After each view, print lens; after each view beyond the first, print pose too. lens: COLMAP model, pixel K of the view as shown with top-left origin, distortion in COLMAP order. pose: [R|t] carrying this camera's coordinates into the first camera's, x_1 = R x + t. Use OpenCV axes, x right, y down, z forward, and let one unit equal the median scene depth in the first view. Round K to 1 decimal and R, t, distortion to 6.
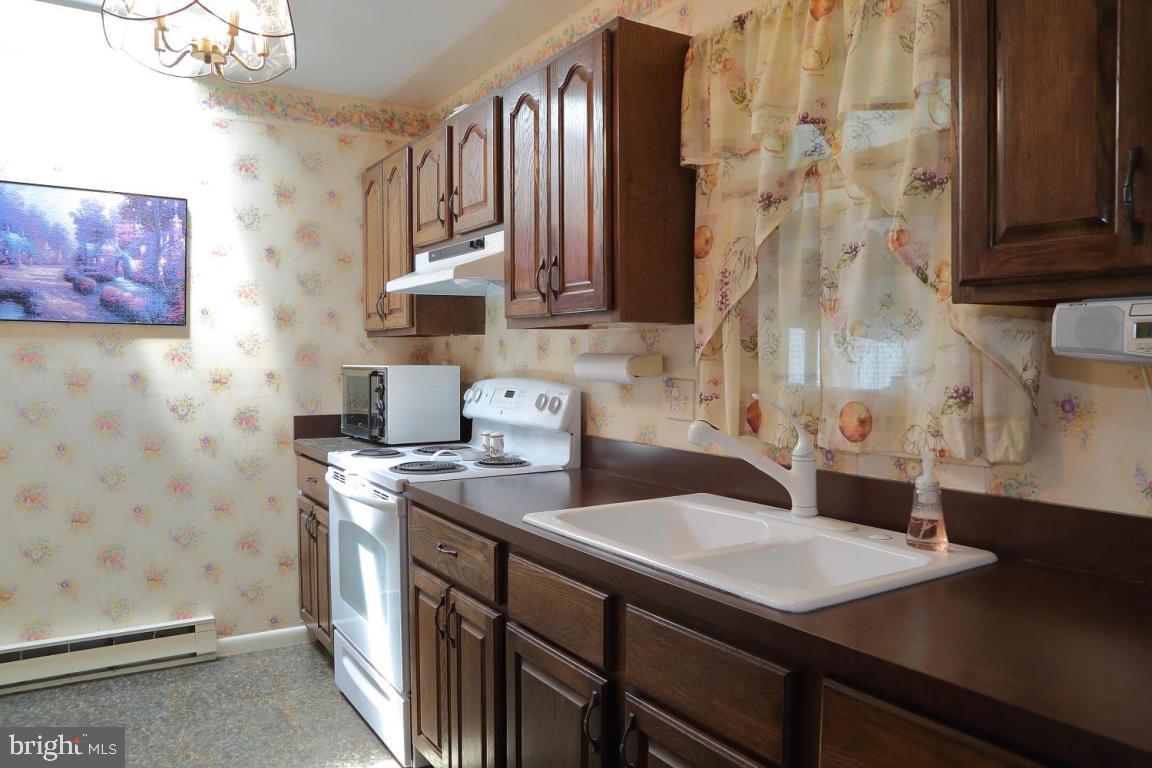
lens RADIAL K [[794.3, 0, 578.0], [0, 794.3, 381.5], [0, 0, 1]] dist [-0.092014, 0.035265]
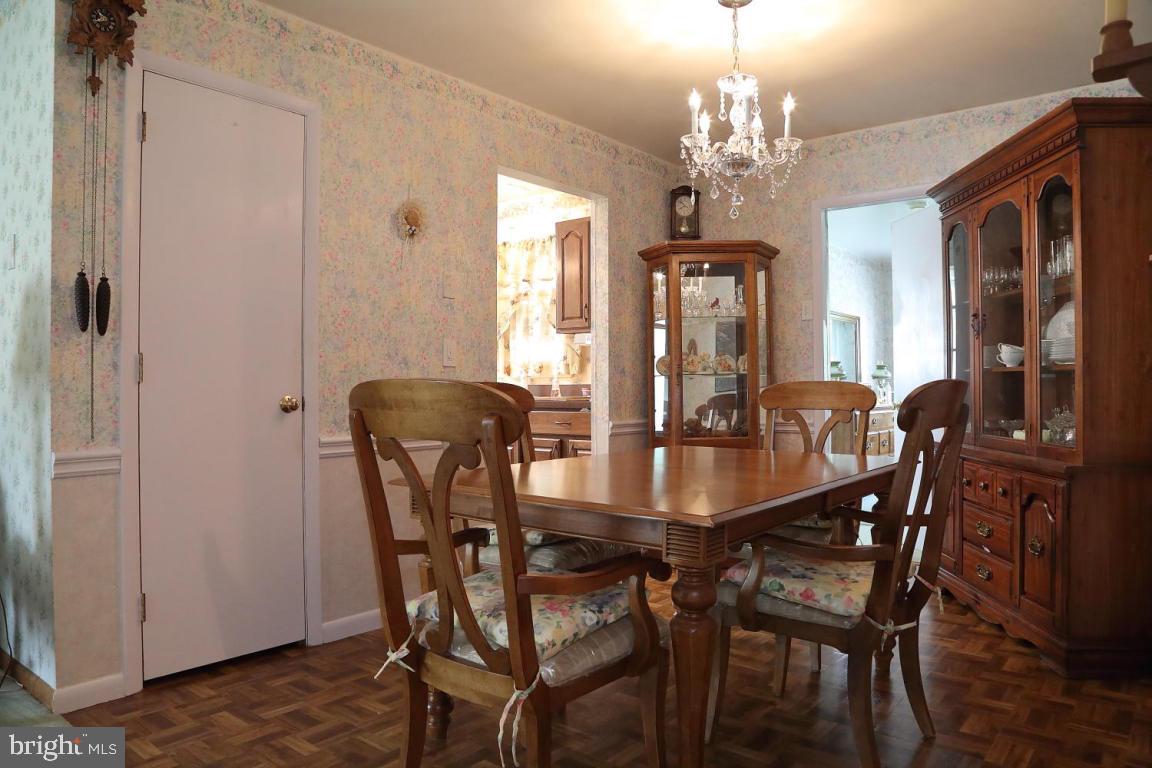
lens RADIAL K [[794.3, 0, 574.0], [0, 794.3, 379.5], [0, 0, 1]] dist [-0.092014, 0.035265]
pose [[0.948174, -0.000865, 0.317750, -0.585213], [0.014074, 0.999129, -0.039277, 0.232289], [-0.317439, 0.041713, 0.947361, -2.266220]]
